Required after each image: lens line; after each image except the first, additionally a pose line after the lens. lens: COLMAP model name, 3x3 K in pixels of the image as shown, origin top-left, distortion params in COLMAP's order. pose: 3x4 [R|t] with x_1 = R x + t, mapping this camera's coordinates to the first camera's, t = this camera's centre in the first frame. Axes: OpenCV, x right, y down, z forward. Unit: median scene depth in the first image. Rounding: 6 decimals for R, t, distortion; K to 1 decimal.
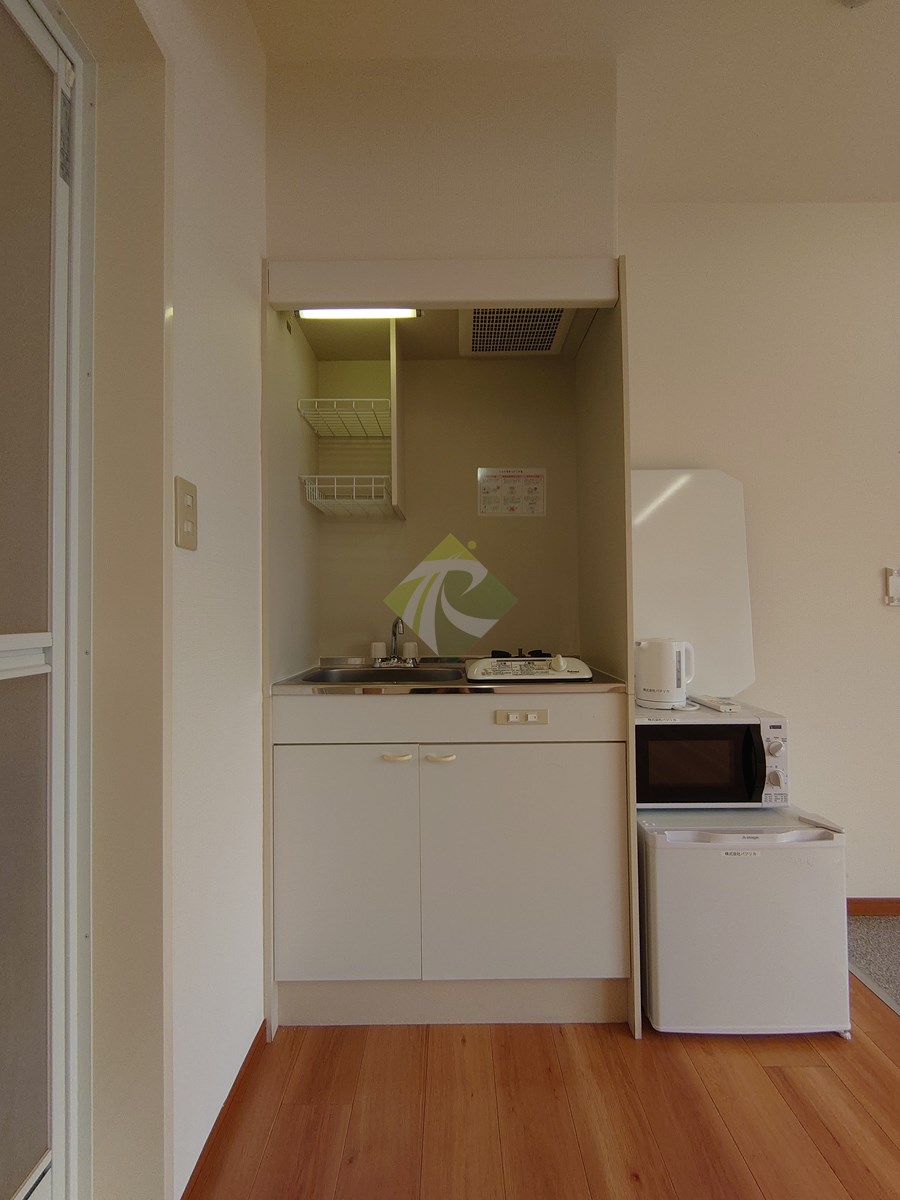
lens RADIAL K [[518.8, 0, 450.0], [0, 518.8, 600.0], [0, 0, 1]] dist [0.002805, 0.000070]
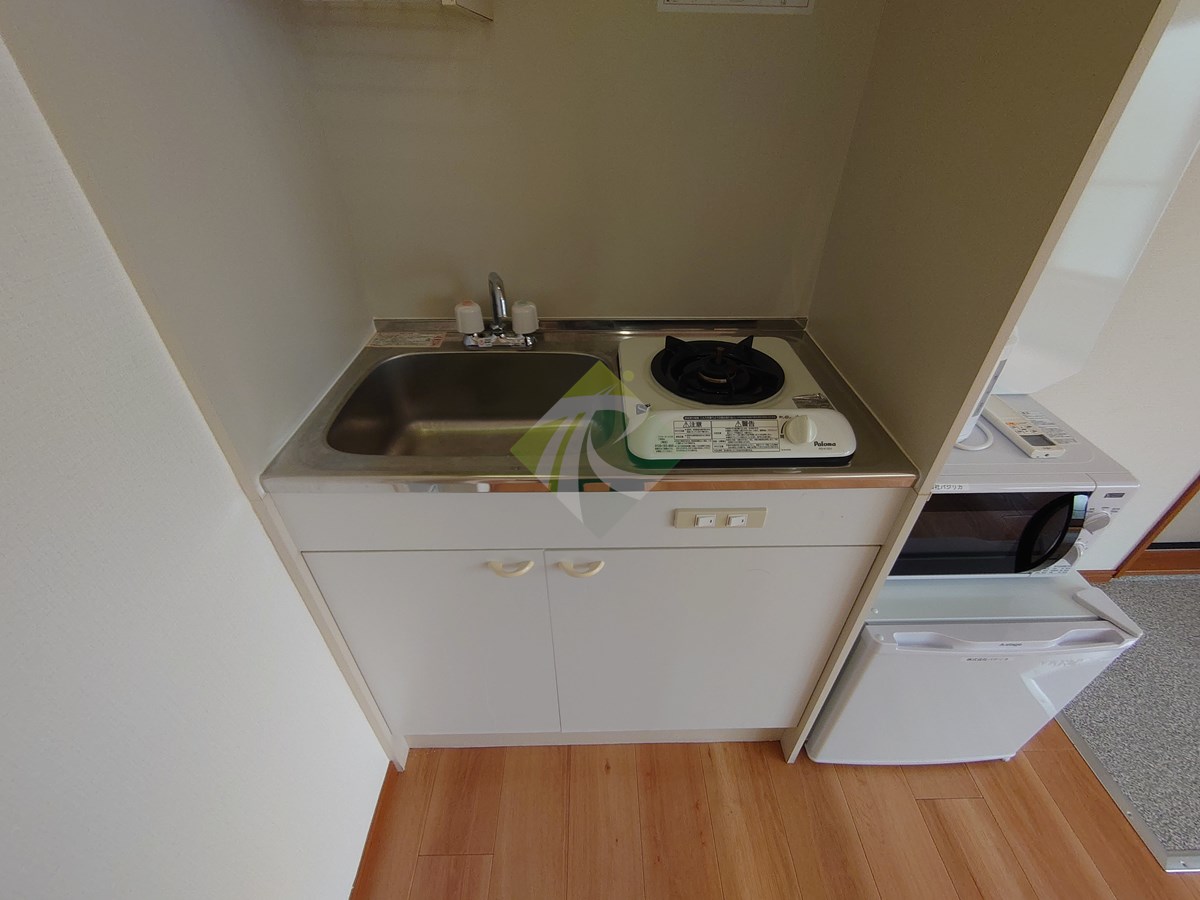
lens RADIAL K [[518.8, 0, 600.0], [0, 518.8, 450.0], [0, 0, 1]] dist [0.002805, 0.000070]
pose [[0.999696, -0.002688, 0.024516, -0.008925], [-0.012844, 0.791850, 0.610580, -0.185802], [-0.021054, -0.610709, 0.791575, 0.588596]]
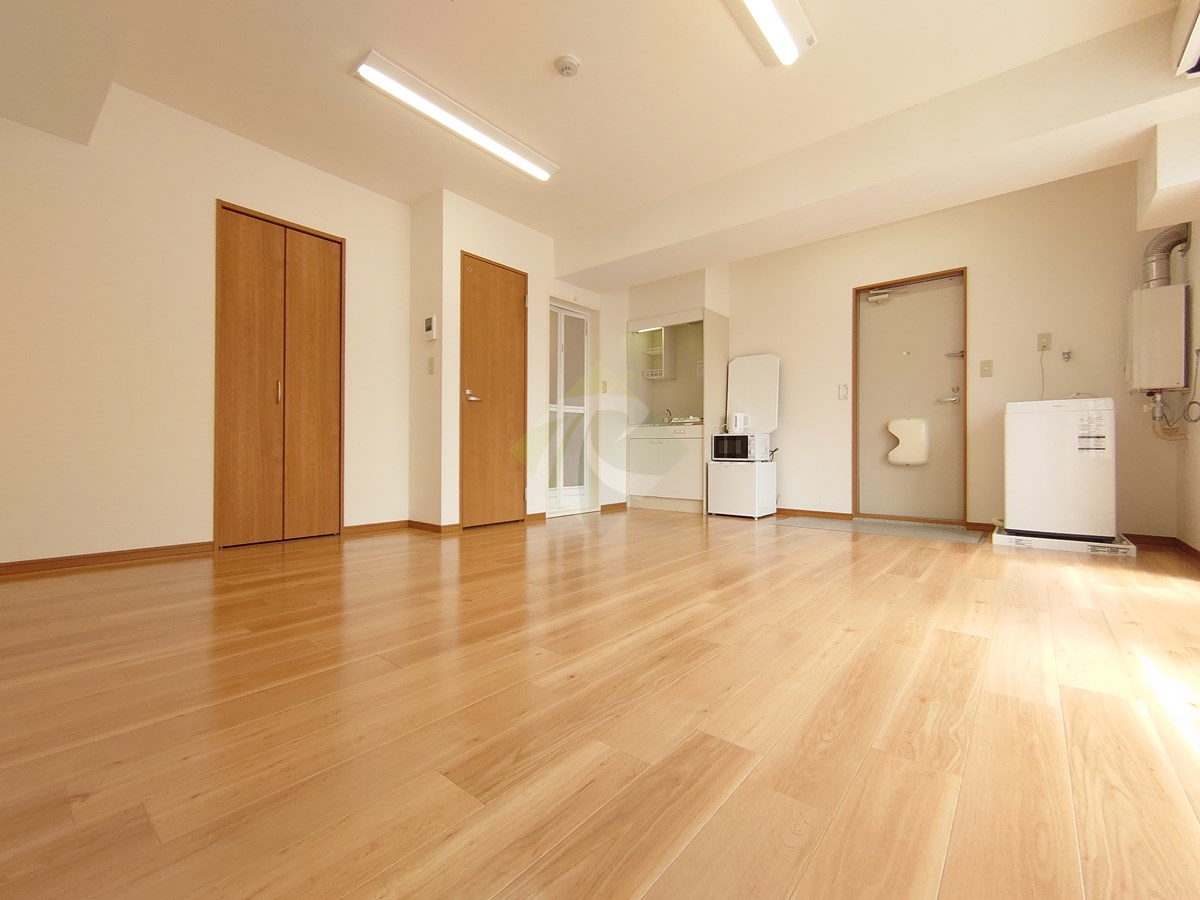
lens RADIAL K [[518.8, 0, 600.0], [0, 518.8, 450.0], [0, 0, 1]] dist [0.002805, 0.000070]
pose [[0.769607, 0.012177, -0.638402, 2.156409], [0.000673, 0.999802, 0.019881, 0.285906], [0.638517, -0.015730, 0.769447, -2.369761]]
